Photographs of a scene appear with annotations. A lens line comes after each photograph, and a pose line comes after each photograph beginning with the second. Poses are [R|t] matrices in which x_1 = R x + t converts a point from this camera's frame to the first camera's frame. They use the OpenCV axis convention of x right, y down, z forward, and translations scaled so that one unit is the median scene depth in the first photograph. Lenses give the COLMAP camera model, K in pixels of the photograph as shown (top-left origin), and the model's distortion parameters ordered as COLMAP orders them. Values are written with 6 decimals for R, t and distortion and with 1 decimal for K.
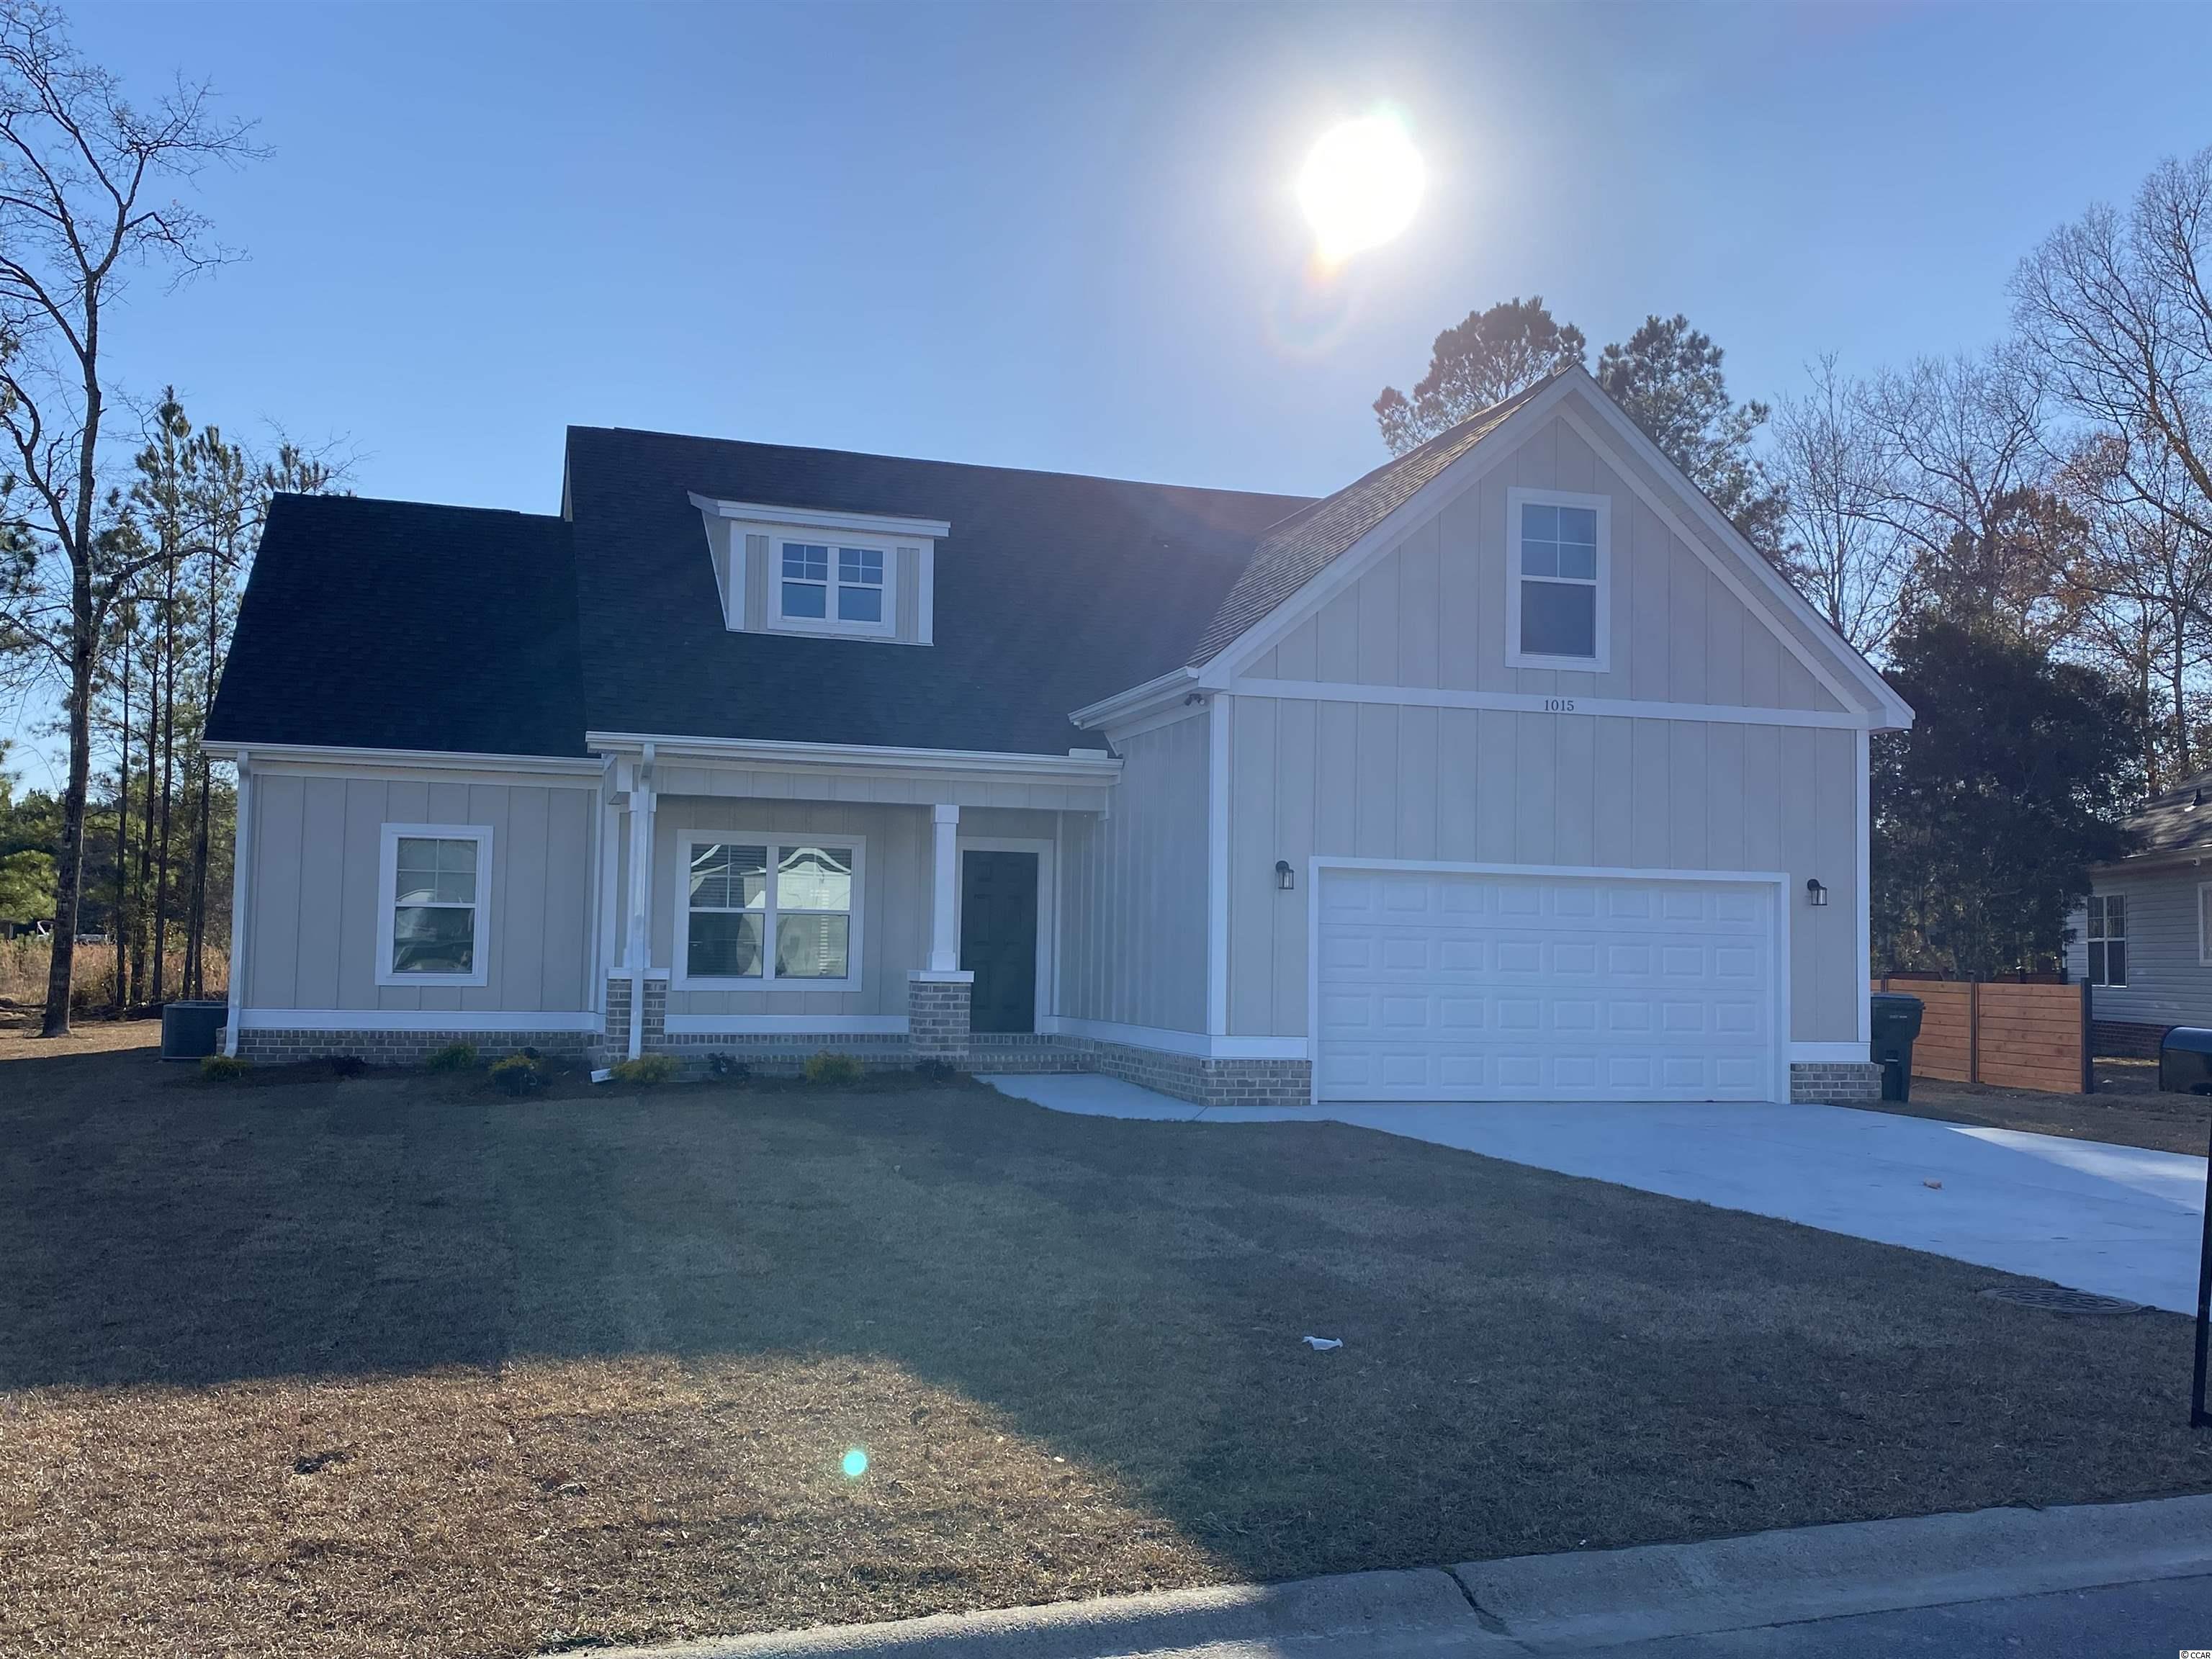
lens RADIAL K [[1810.0, 0, 1106.0], [0, 1810.0, 829.5], [0, 0, 1]] dist [0.074139, 0.001053]
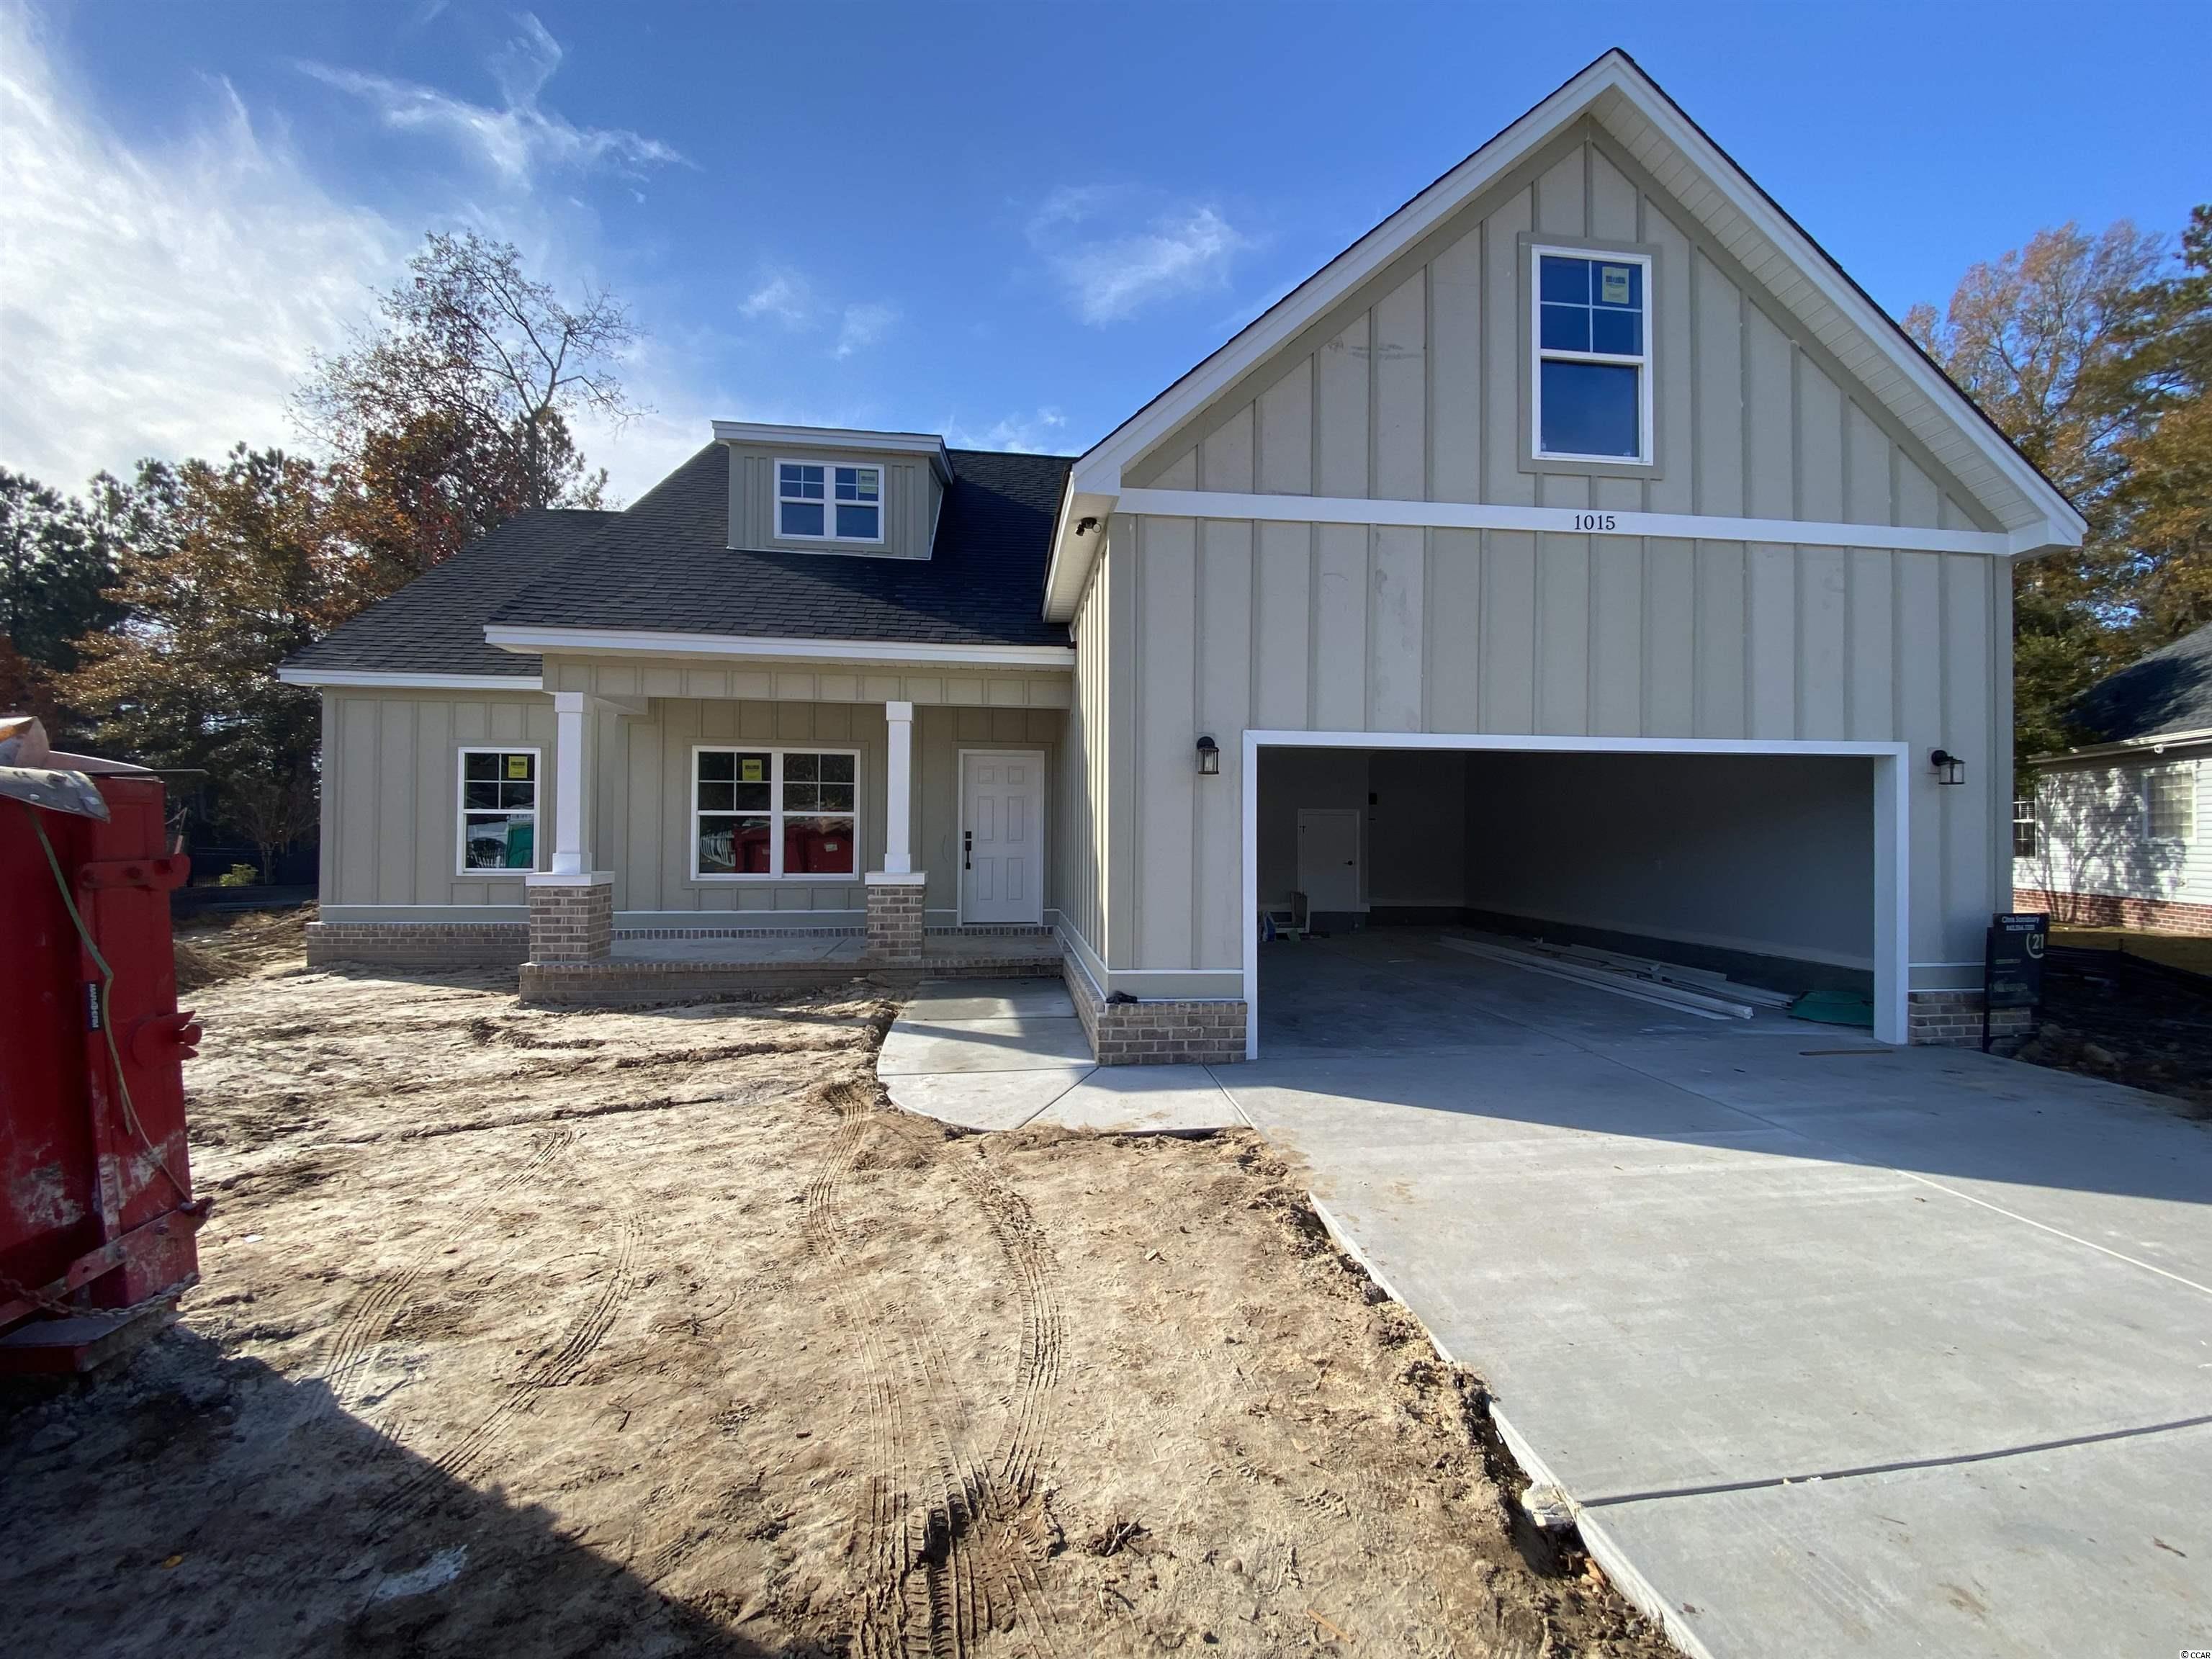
lens RADIAL K [[896.7, 0, 1109.1], [0, 896.7, 812.8], [0, 0, 1]] dist [0.001572, -0.010683]
pose [[0.981944, -0.013943, -0.188659, 0.114226], [0.021885, 0.998957, 0.040083, 0.029982], [0.187903, -0.043489, 0.981224, 0.563383]]
